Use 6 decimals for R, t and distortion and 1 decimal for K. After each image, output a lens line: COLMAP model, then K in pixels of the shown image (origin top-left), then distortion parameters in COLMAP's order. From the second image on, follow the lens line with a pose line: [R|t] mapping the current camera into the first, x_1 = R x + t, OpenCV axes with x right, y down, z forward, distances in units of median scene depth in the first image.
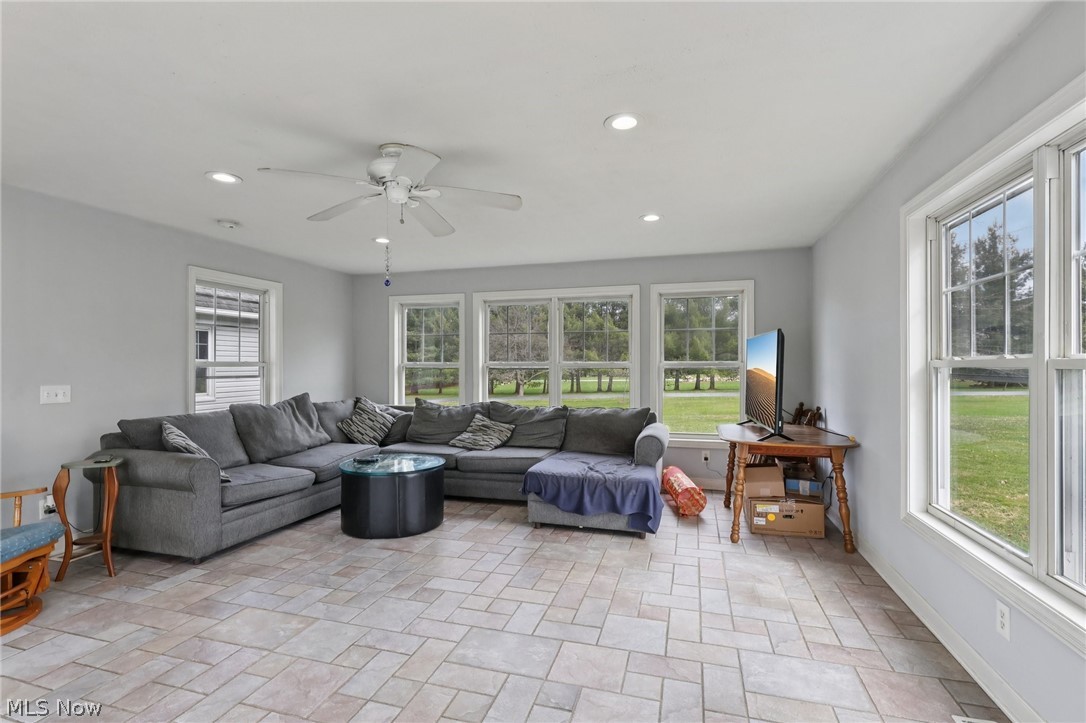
lens RADIAL K [[506.1, 0, 542.4], [0, 506.1, 363.0], [0, 0, 1]] dist [0.000958, 0.001874]
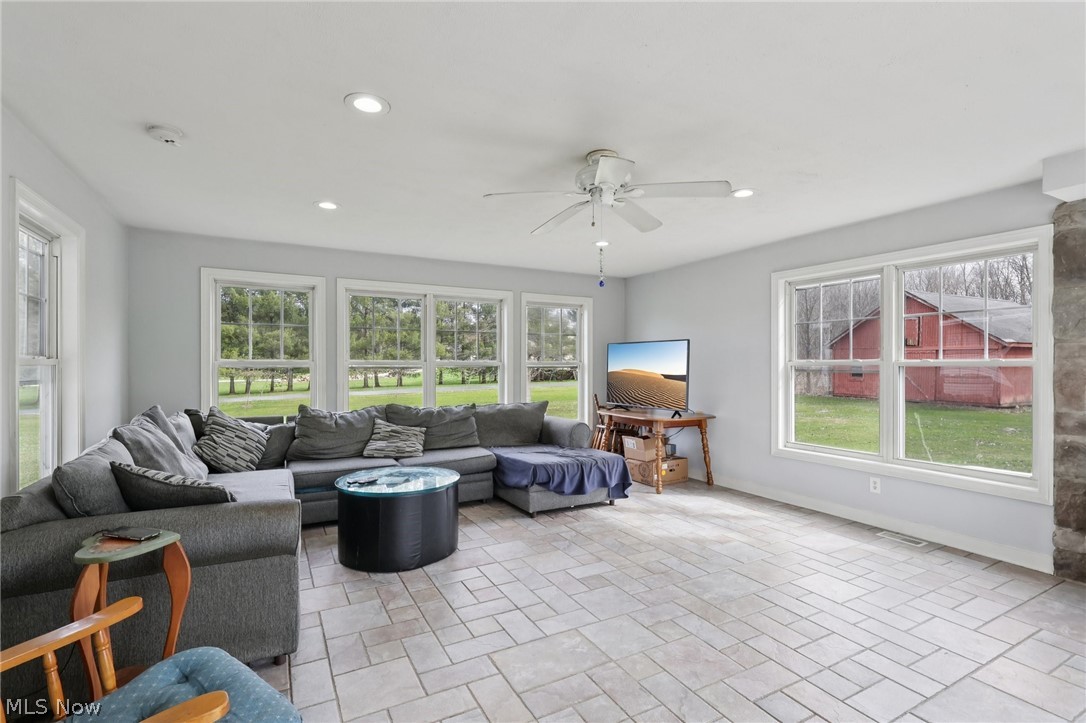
lens RADIAL K [[506.1, 0, 545.2], [0, 506.1, 363.8], [0, 0, 1]] dist [0.000958, 0.001874]
pose [[0.702654, 0.002856, 0.711526, -0.761755], [-0.006384, 0.999977, 0.002291, 0.001444], [-0.711503, -0.006152, 0.702656, 0.242713]]
